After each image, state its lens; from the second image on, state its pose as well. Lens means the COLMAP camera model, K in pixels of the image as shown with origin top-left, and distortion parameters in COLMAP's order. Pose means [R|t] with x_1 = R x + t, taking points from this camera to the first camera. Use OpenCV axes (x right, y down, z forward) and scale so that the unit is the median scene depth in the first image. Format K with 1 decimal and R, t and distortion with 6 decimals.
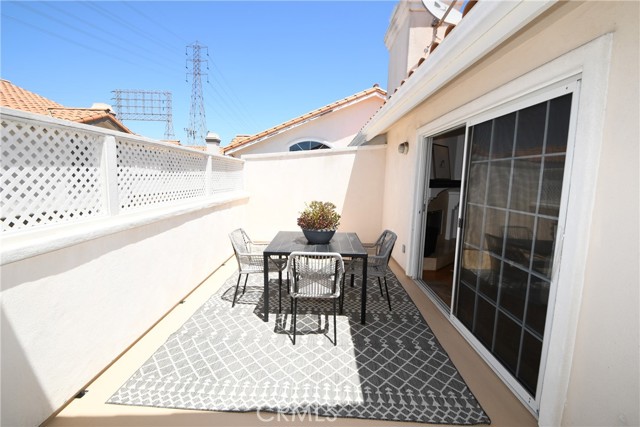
lens RADIAL K [[284.8, 0, 310.1], [0, 284.8, 211.4], [0, 0, 1]] dist [0.001300, -0.007792]
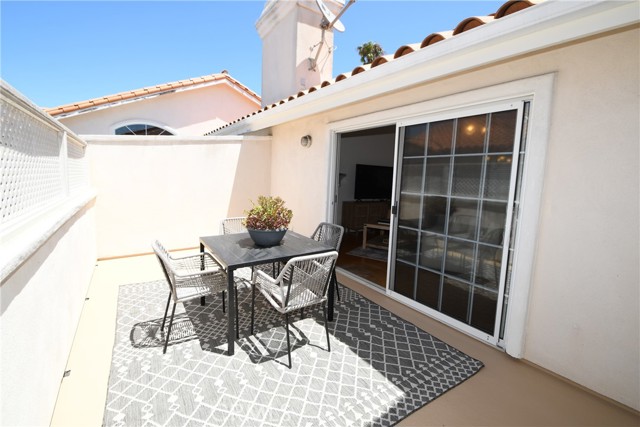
lens RADIAL K [[284.8, 0, 321.9], [0, 284.8, 210.3], [0, 0, 1]] dist [0.001300, -0.007792]
pose [[0.809552, -0.070408, 0.582810, -0.364669], [0.059302, 0.997511, 0.038134, -0.018045], [-0.584045, 0.003690, 0.811713, 0.220741]]
